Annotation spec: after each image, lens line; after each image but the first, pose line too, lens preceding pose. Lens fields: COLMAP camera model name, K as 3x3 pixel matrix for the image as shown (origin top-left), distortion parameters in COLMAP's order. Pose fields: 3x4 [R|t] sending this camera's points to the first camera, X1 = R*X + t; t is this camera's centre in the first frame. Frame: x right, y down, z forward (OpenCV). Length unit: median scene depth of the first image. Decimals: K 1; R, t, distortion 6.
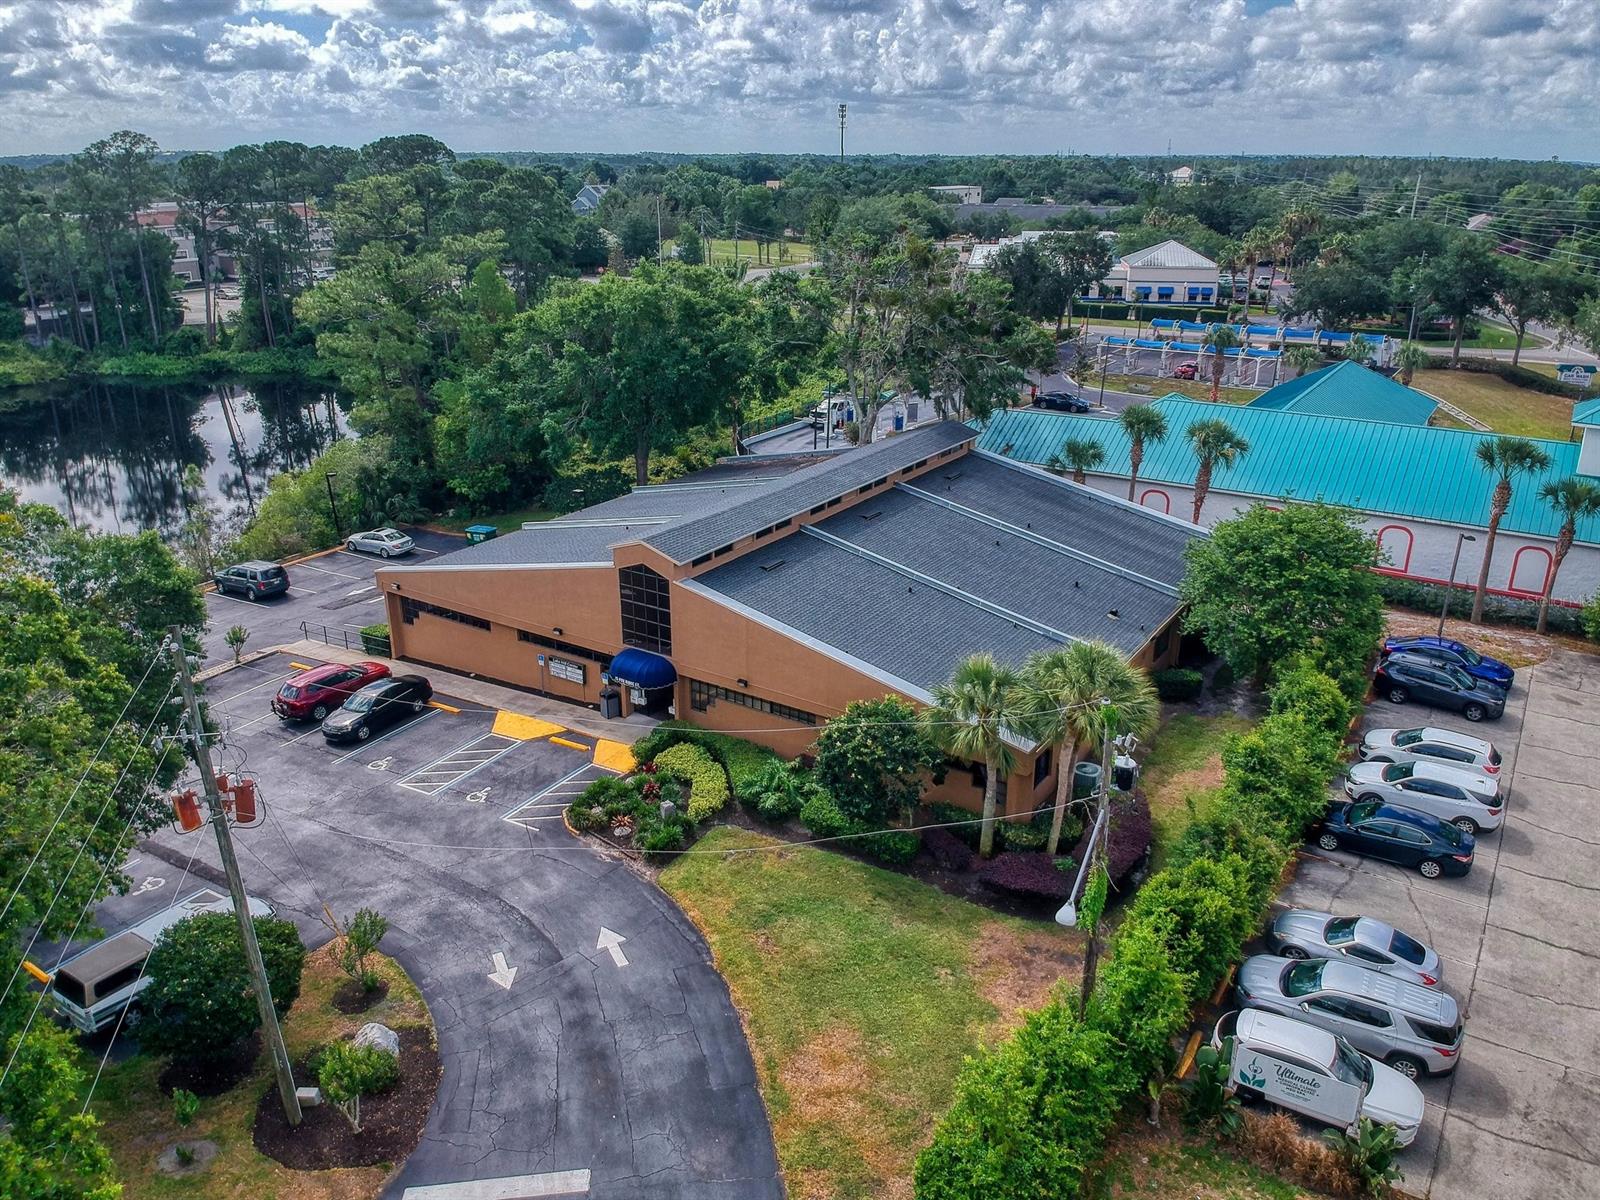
lens RADIAL K [[1179.5, 0, 805.7], [0, 1179.5, 601.4], [0, 0, 1]] dist [0.099566, -0.179559]
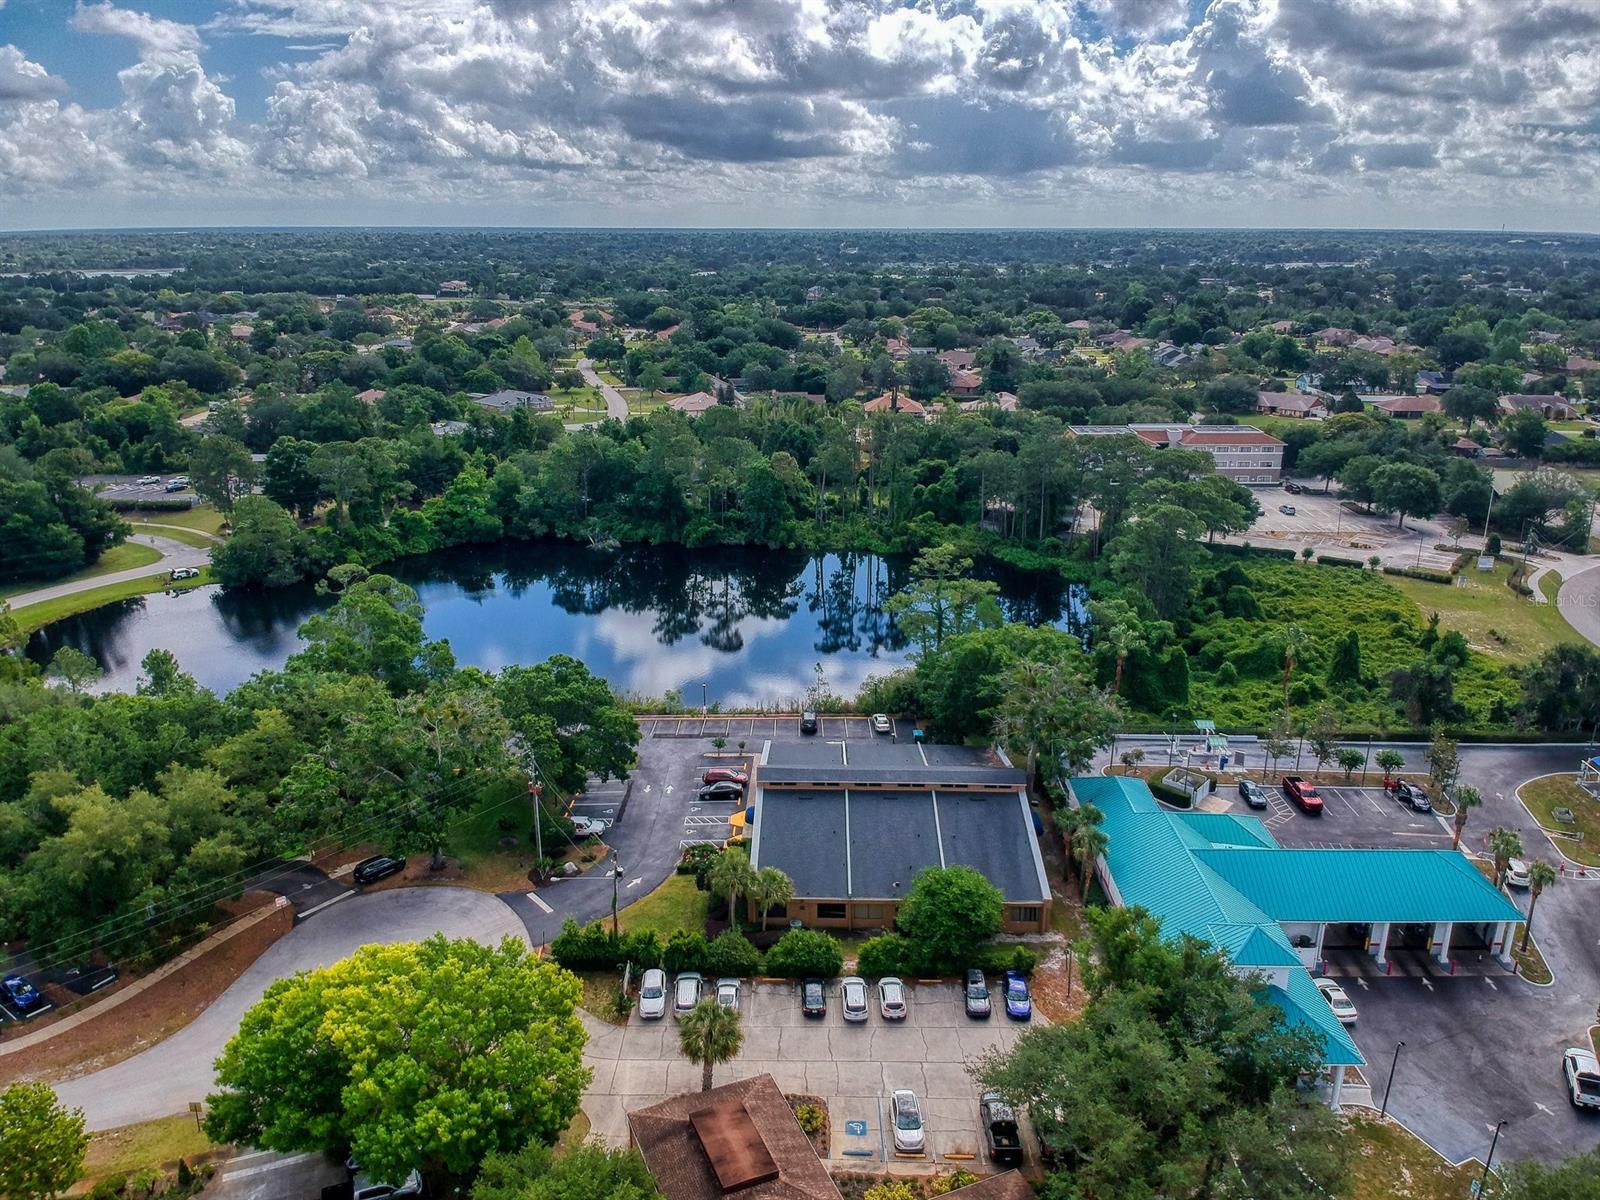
lens RADIAL K [[1161.3, 0, 805.5], [0, 1161.3, 605.4], [0, 0, 1]] dist [0.173878, -0.365694]
pose [[0.538158, 0.258935, -0.802084, 1.775488], [-0.298651, 0.948478, 0.105815, -0.656480], [0.788158, 0.182598, 0.587762, -0.478515]]
